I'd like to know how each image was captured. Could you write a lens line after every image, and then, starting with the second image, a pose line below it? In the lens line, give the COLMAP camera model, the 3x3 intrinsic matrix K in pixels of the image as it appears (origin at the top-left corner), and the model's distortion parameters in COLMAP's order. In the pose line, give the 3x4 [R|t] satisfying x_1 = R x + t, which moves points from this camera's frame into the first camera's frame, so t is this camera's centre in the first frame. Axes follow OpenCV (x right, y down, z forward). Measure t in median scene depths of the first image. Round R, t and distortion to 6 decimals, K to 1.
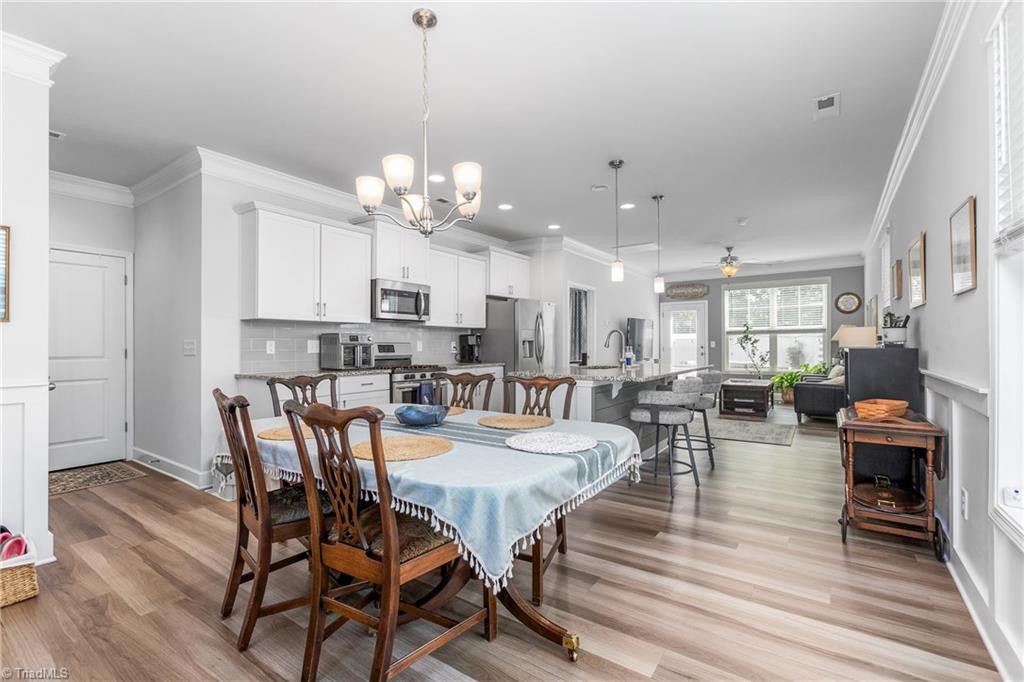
lens RADIAL K [[454.2, 0, 513.3], [0, 454.2, 336.6], [0, 0, 1]] dist [-0.026722, 0.017163]
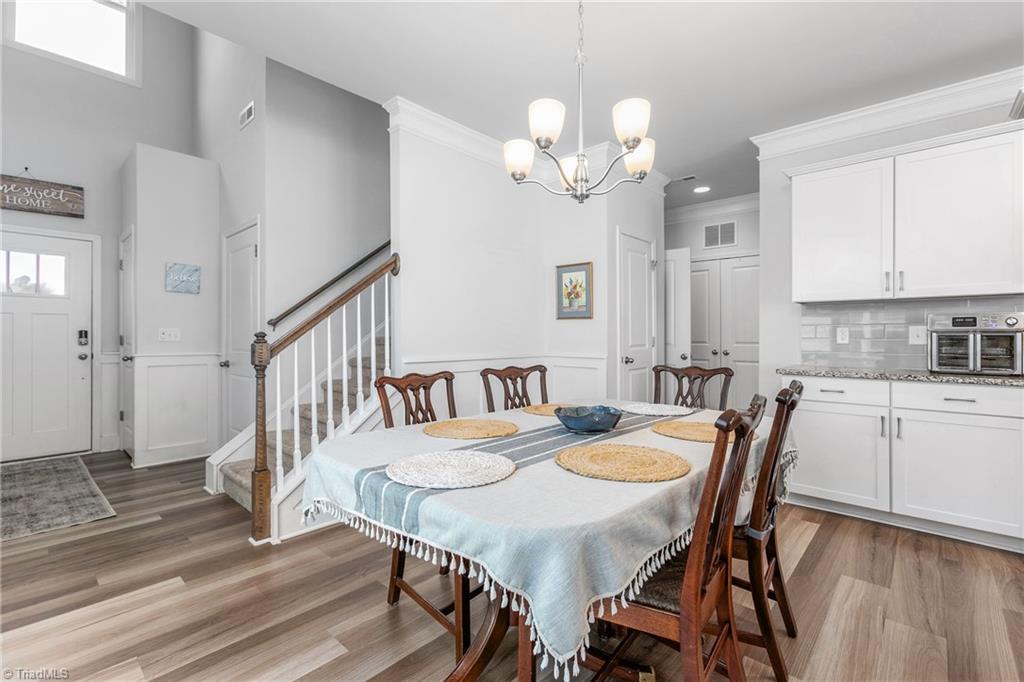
lens RADIAL K [[452.9, 0, 511.8], [0, 452.9, 333.9], [0, 0, 1]] dist [-0.000957, 0.000464]
pose [[-0.128809, 0.006117, -0.991651, 0.225468], [0.017239, 0.999844, 0.003929, 0.005120], [0.991520, -0.016589, -0.128894, 0.344145]]
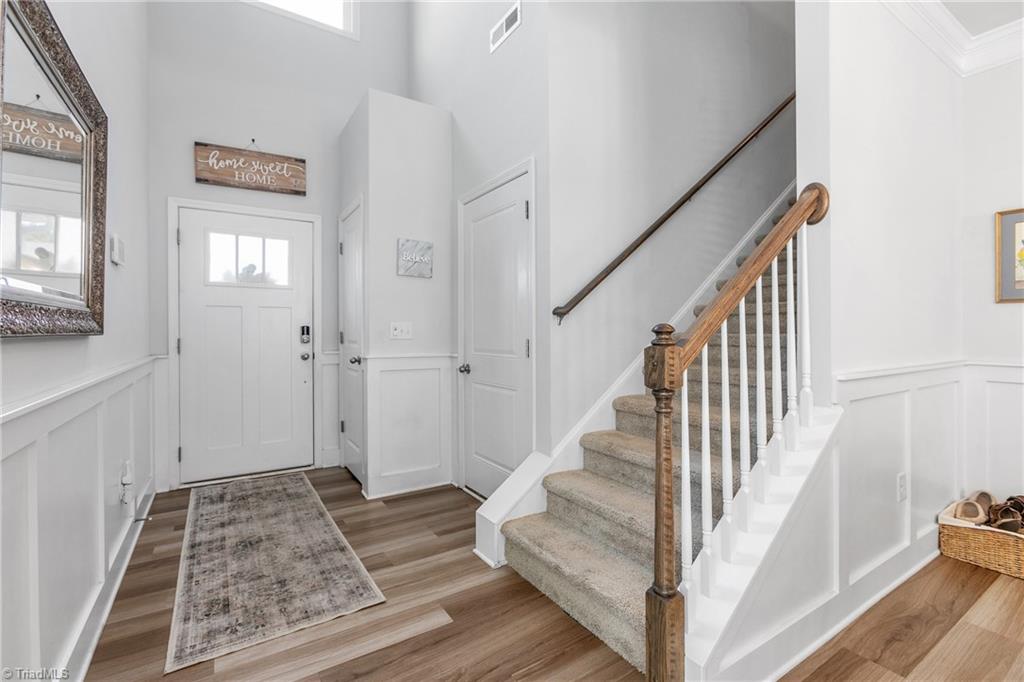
lens RADIAL K [[456.8, 0, 515.7], [0, 456.8, 332.9], [0, 0, 1]] dist [-0.026707, 0.017290]
pose [[-0.377178, 0.012692, -0.926054, 0.070443], [0.020831, 0.999769, 0.005218, 0.002720], [0.925906, -0.017322, -0.377355, 0.082666]]
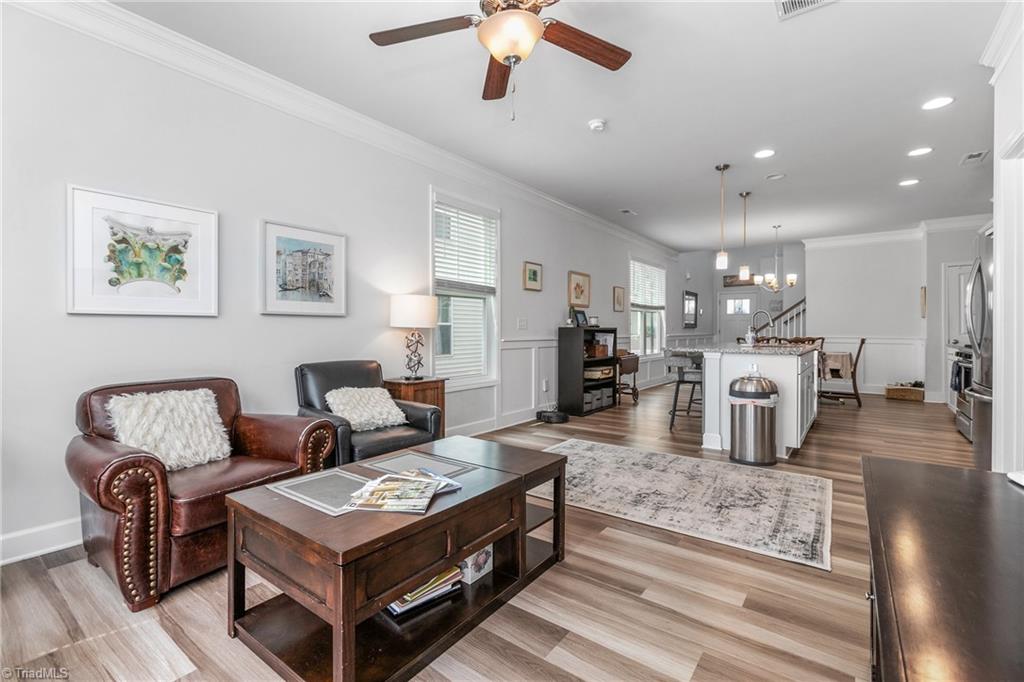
lens RADIAL K [[462.2, 0, 512.0], [0, 462.2, 331.0], [0, 0, 1]] dist [0.000209, 0.000217]
pose [[-0.999614, 0.003233, 0.027587, 0.579205], [0.002857, 0.999903, -0.013659, 0.034742], [-0.027628, -0.013575, -0.999526, 1.559638]]
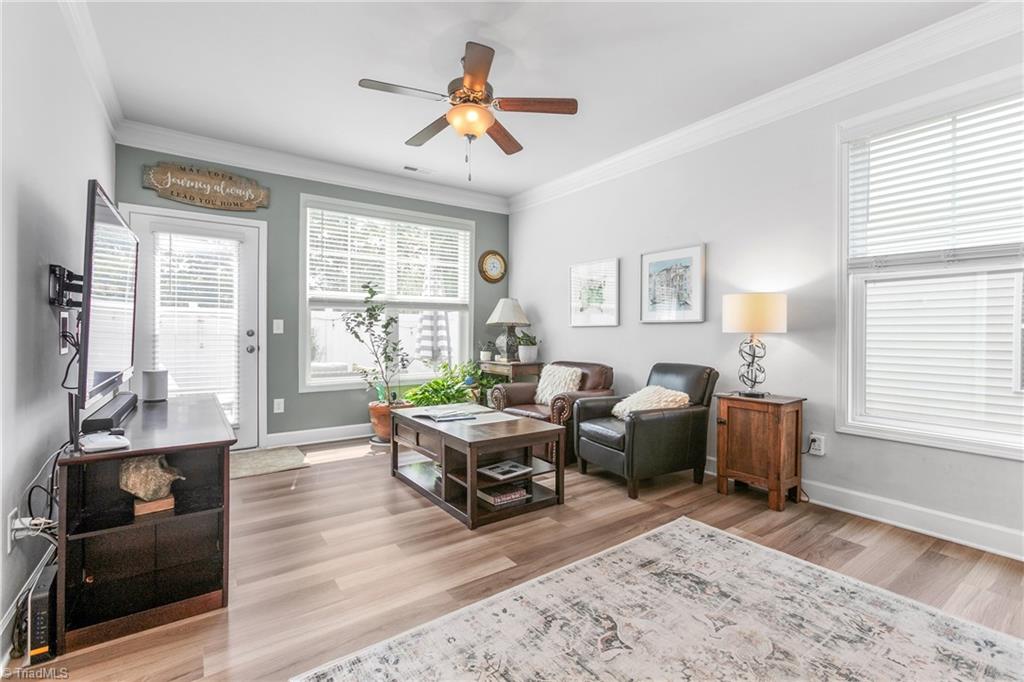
lens RADIAL K [[454.2, 0, 513.3], [0, 454.2, 336.6], [0, 0, 1]] dist [-0.026722, 0.017163]
pose [[0.335543, 0.000054, 0.942025, 0.180134], [-0.023973, 0.999677, 0.008482, 0.027990], [-0.941720, -0.025429, 0.335436, 1.033219]]
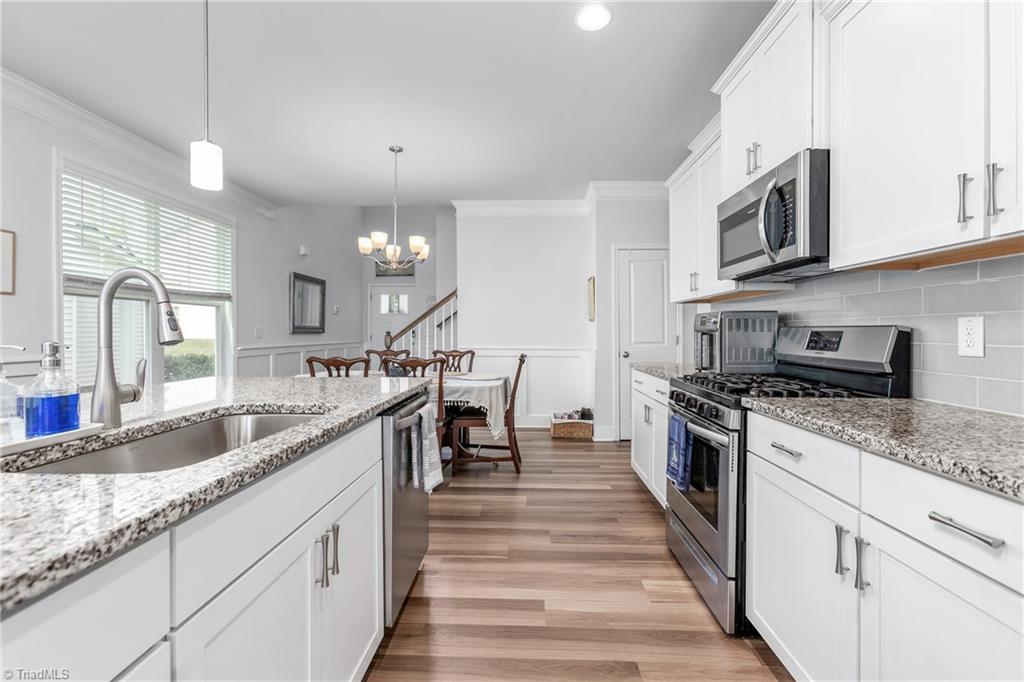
lens RADIAL K [[456.8, 0, 515.7], [0, 456.8, 332.9], [0, 0, 1]] dist [-0.026707, 0.017290]
pose [[-0.834703, 0.003956, -0.550687, 0.141198], [0.011350, 0.999885, -0.010020, 0.016587], [0.550584, -0.014614, -0.834652, 0.974949]]
